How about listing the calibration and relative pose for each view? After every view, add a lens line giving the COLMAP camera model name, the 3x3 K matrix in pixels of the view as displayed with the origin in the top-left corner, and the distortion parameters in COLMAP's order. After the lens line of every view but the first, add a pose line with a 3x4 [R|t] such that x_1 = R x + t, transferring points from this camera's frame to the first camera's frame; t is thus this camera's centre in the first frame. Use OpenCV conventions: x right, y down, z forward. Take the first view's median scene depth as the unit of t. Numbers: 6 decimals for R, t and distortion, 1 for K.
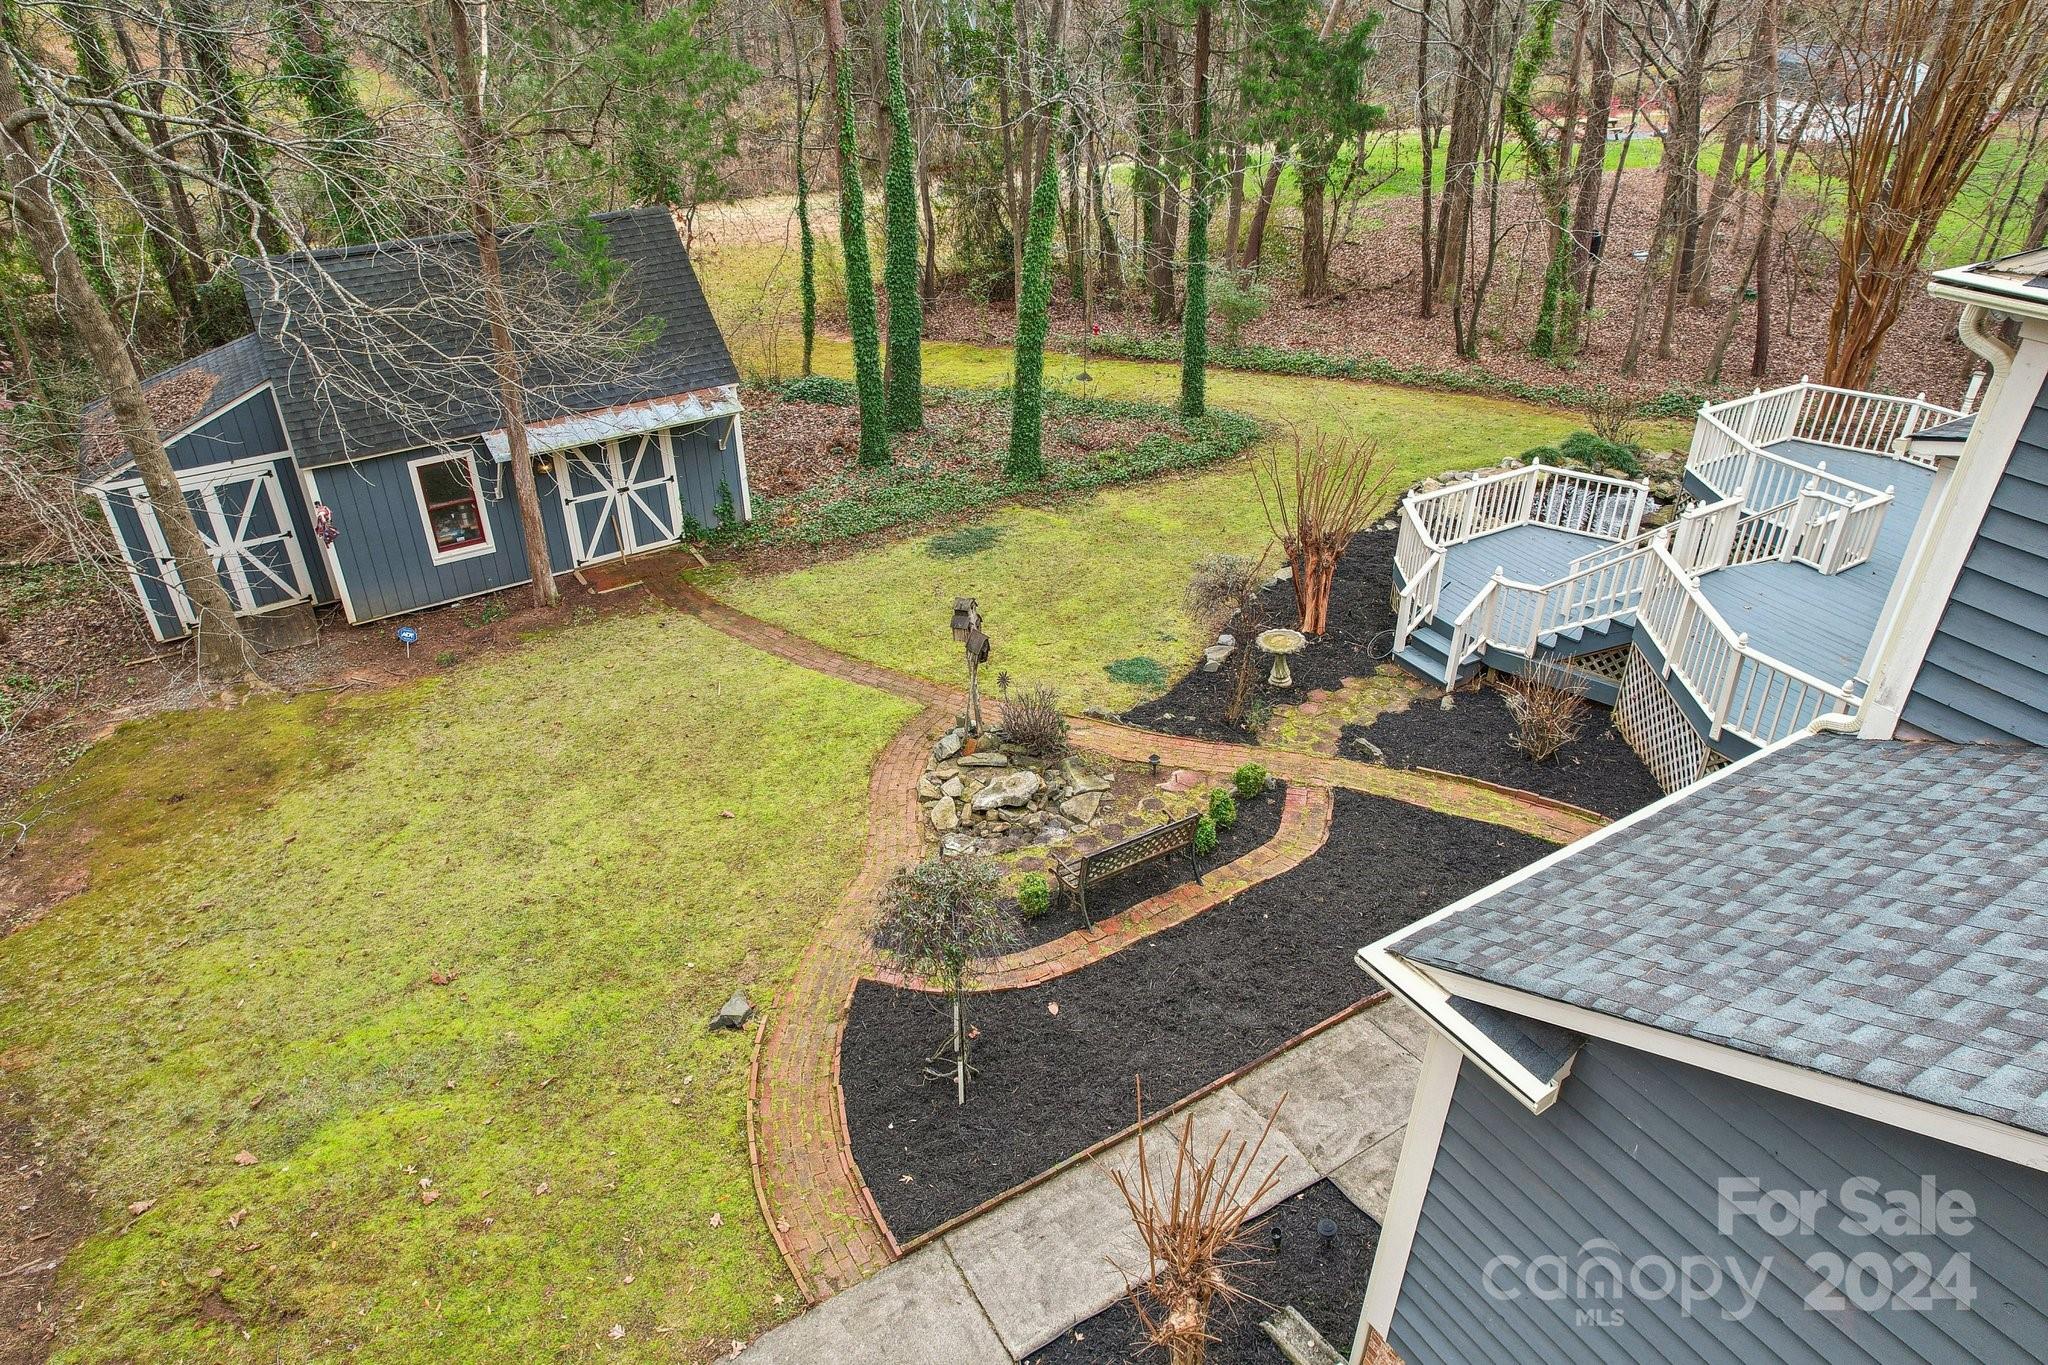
lens RADIAL K [[1329.0, 0, 1007.3], [0, 1329.0, 674.9], [0, 0, 1]] dist [-0.060562, 0.028025]
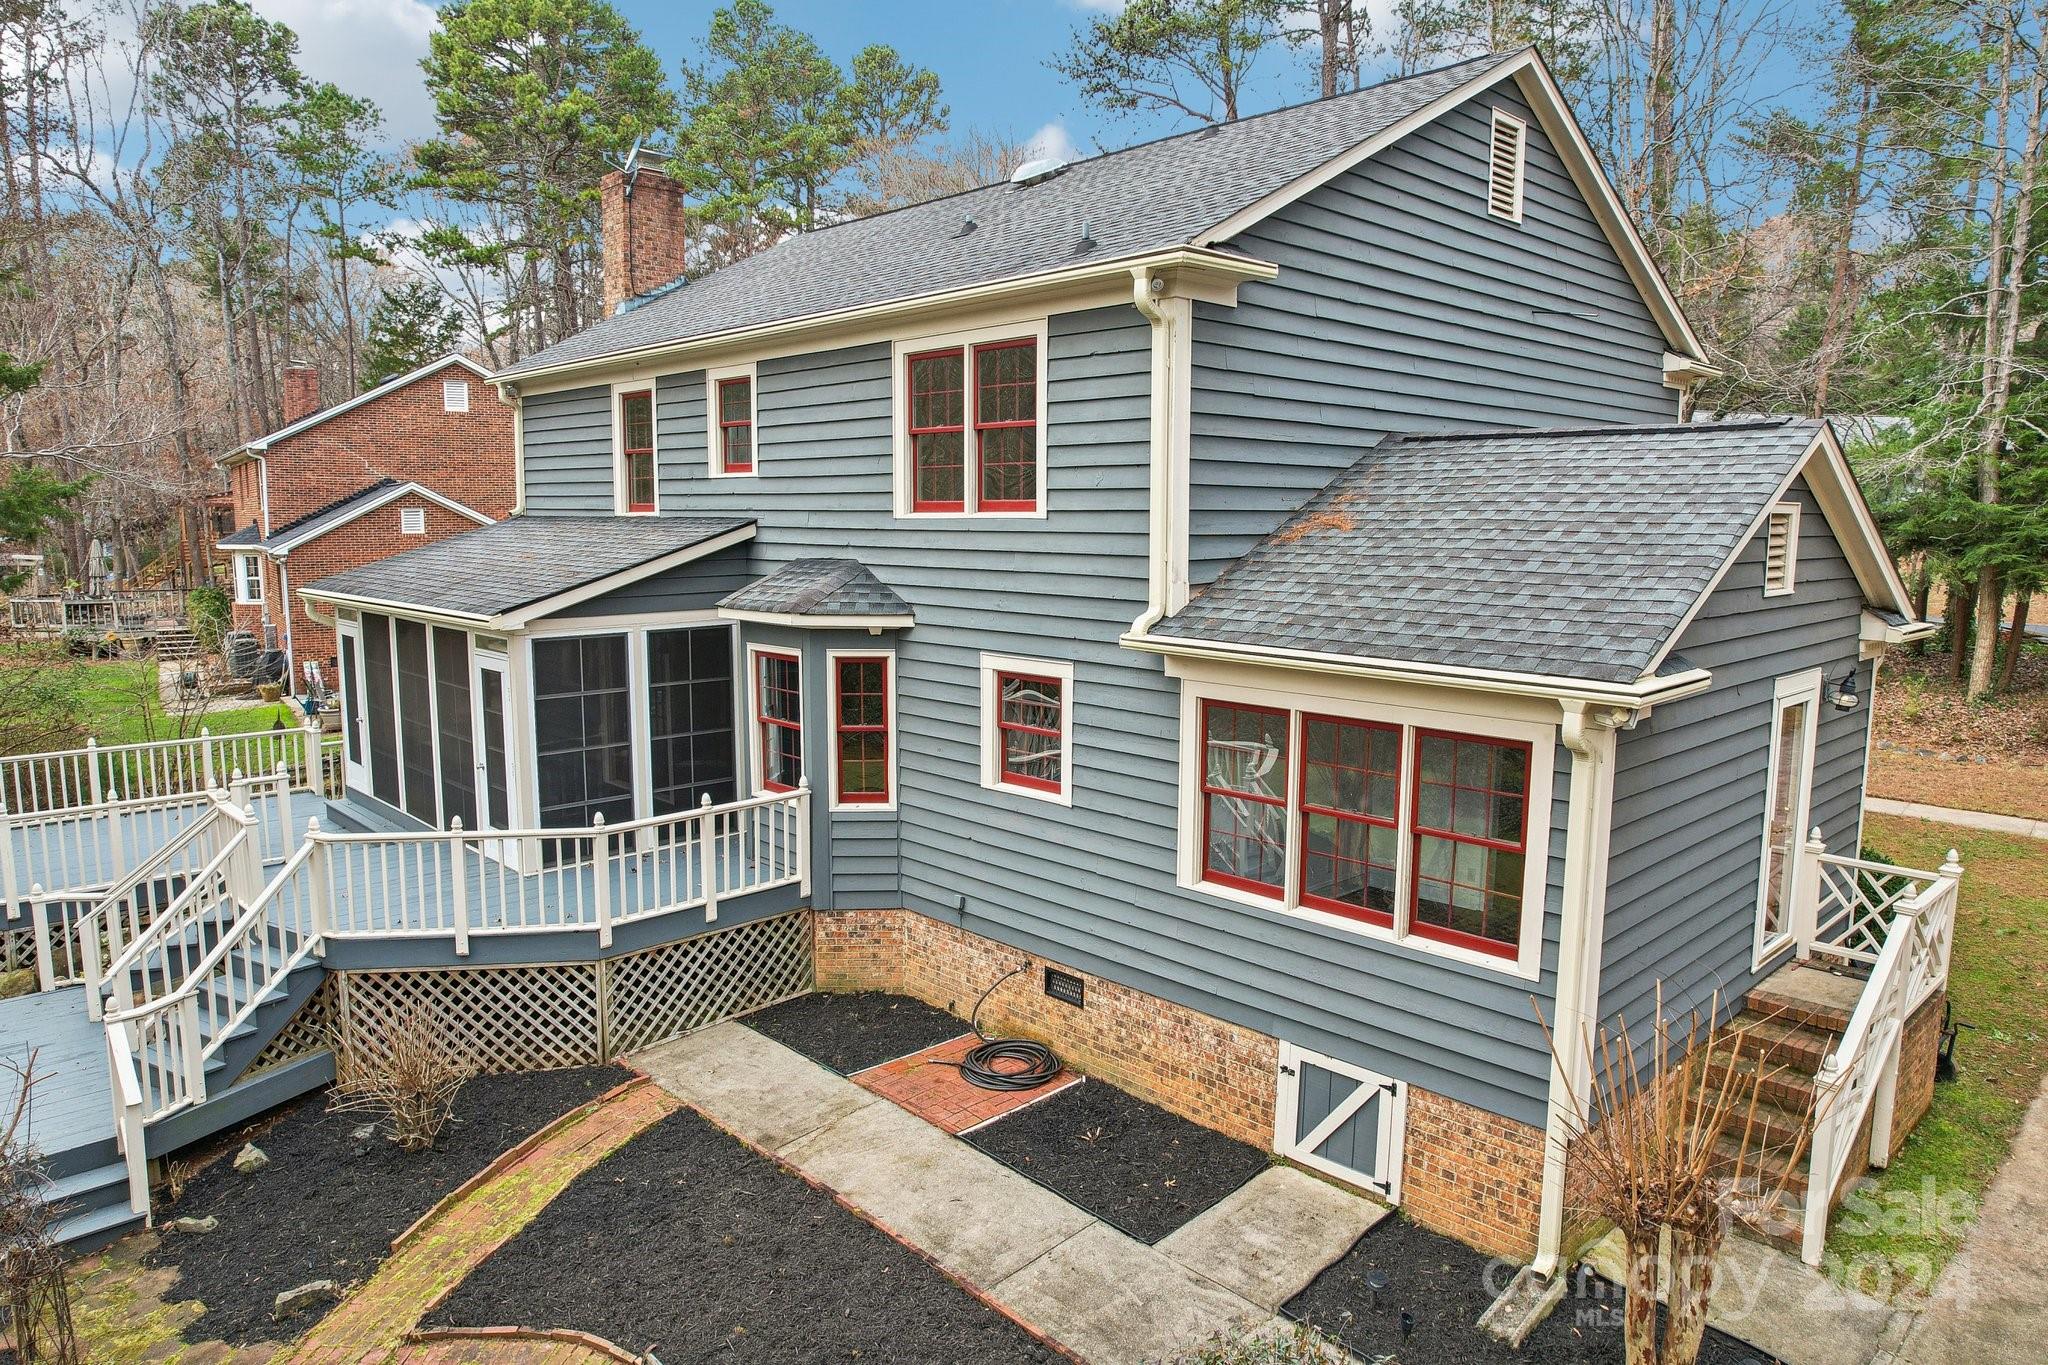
lens RADIAL K [[1329.0, 0, 1013.0], [0, 1329.0, 678.5], [0, 0, 1]] dist [-0.060562, 0.028025]
pose [[-0.222307, -0.119753, 0.967594, -0.253329], [0.512543, 0.829876, 0.220466, -0.109870], [-0.829385, 0.544945, -0.123109, 0.556535]]
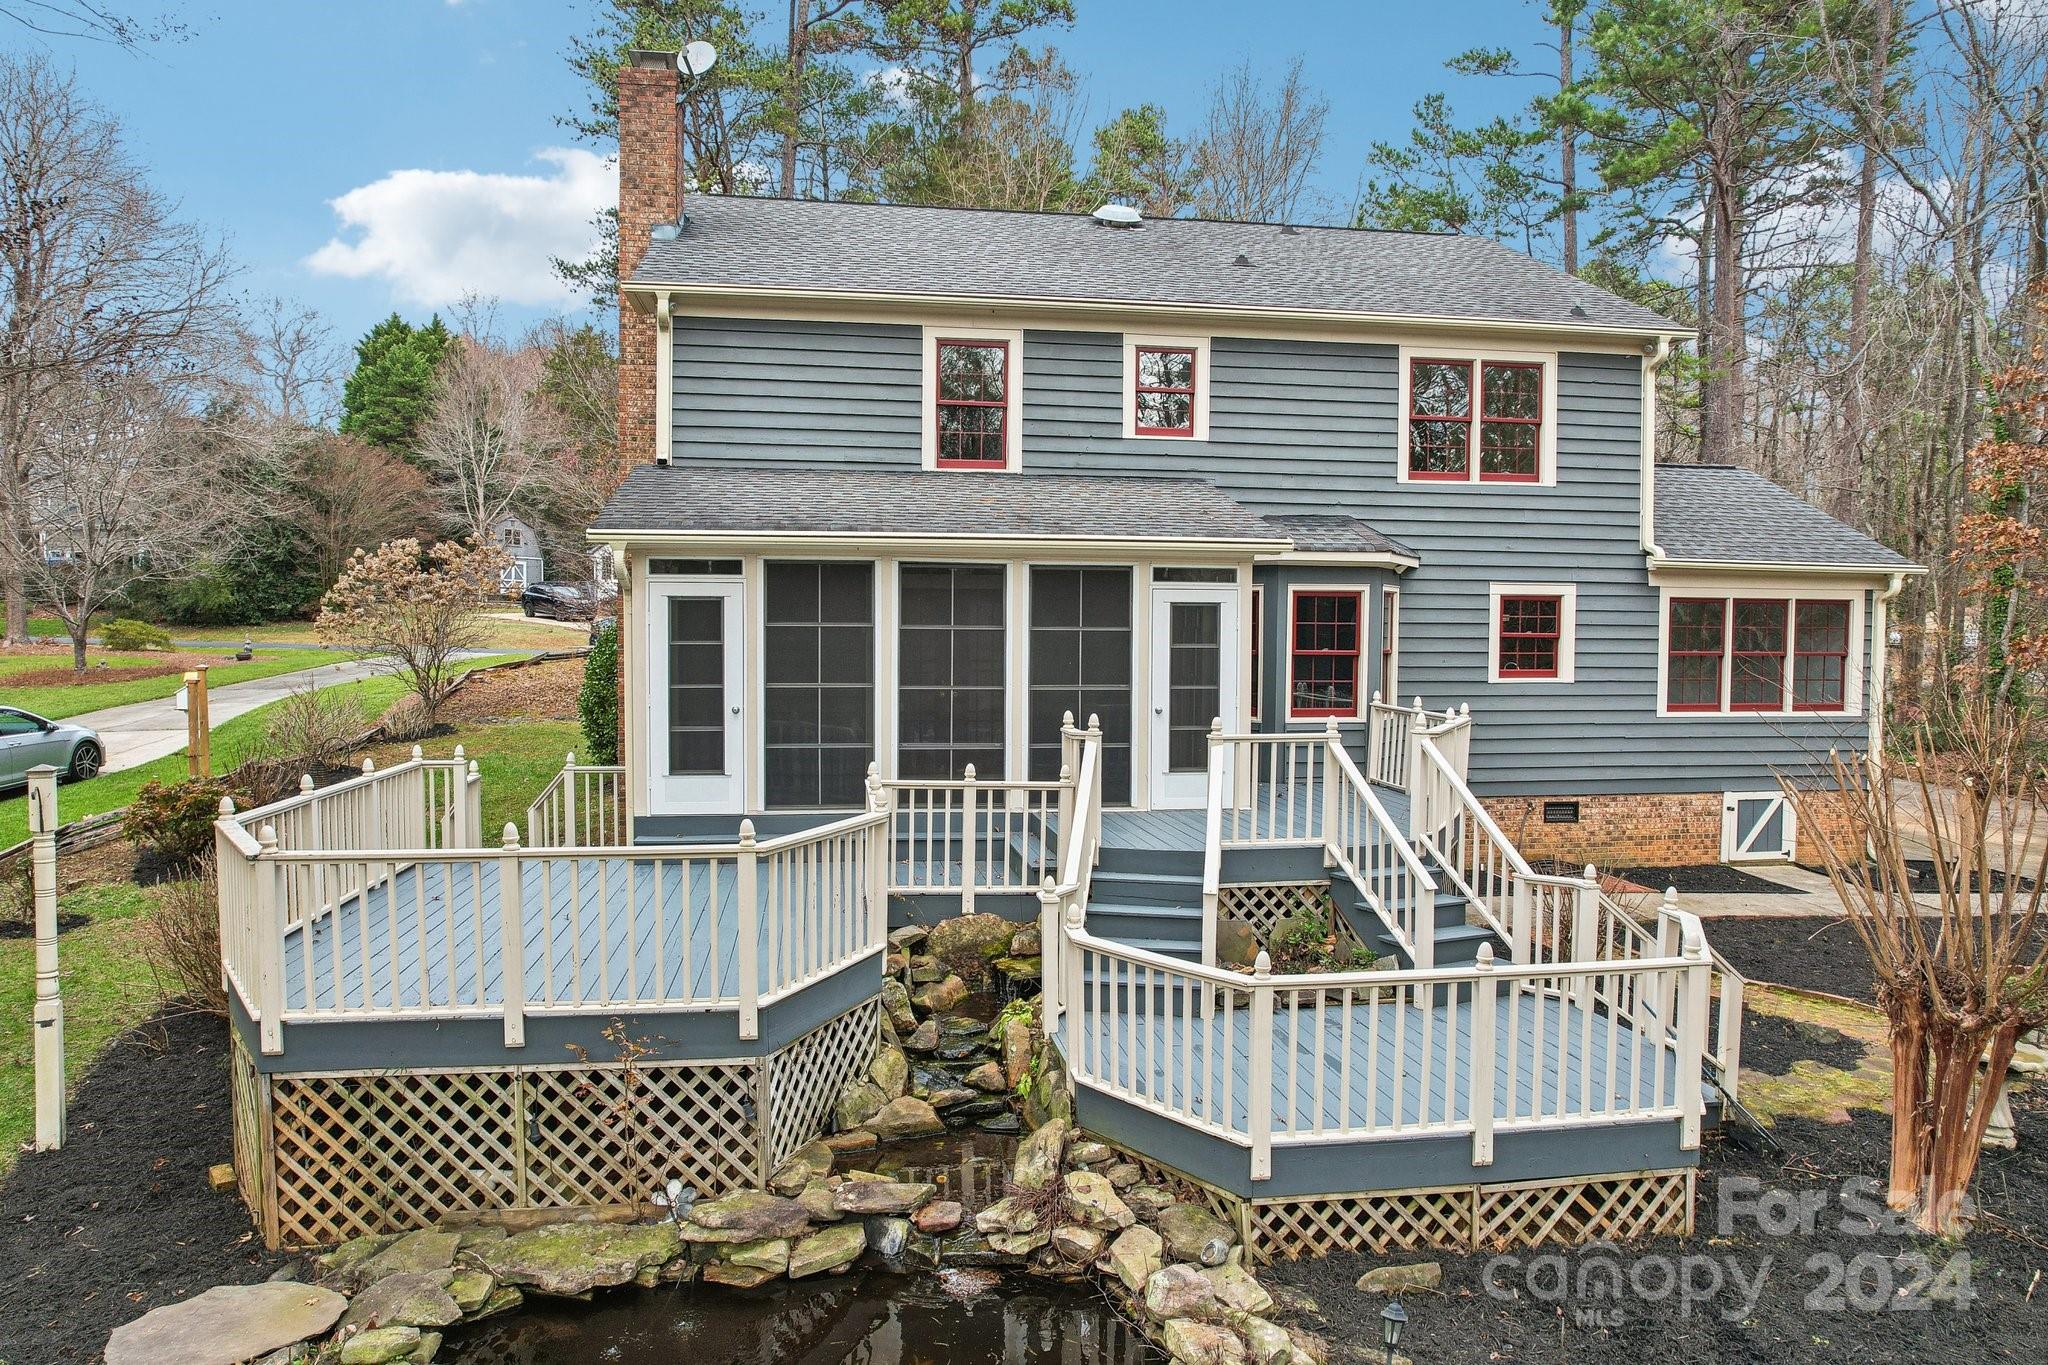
lens RADIAL K [[1329.0, 0, 1019.0], [0, 1329.0, 685.9], [0, 0, 1]] dist [-0.060562, 0.028025]
pose [[-0.928406, -0.013608, 0.371317, 0.342823], [0.195241, 0.832385, 0.518667, -0.446553], [-0.316137, 0.554030, -0.770135, 1.298905]]
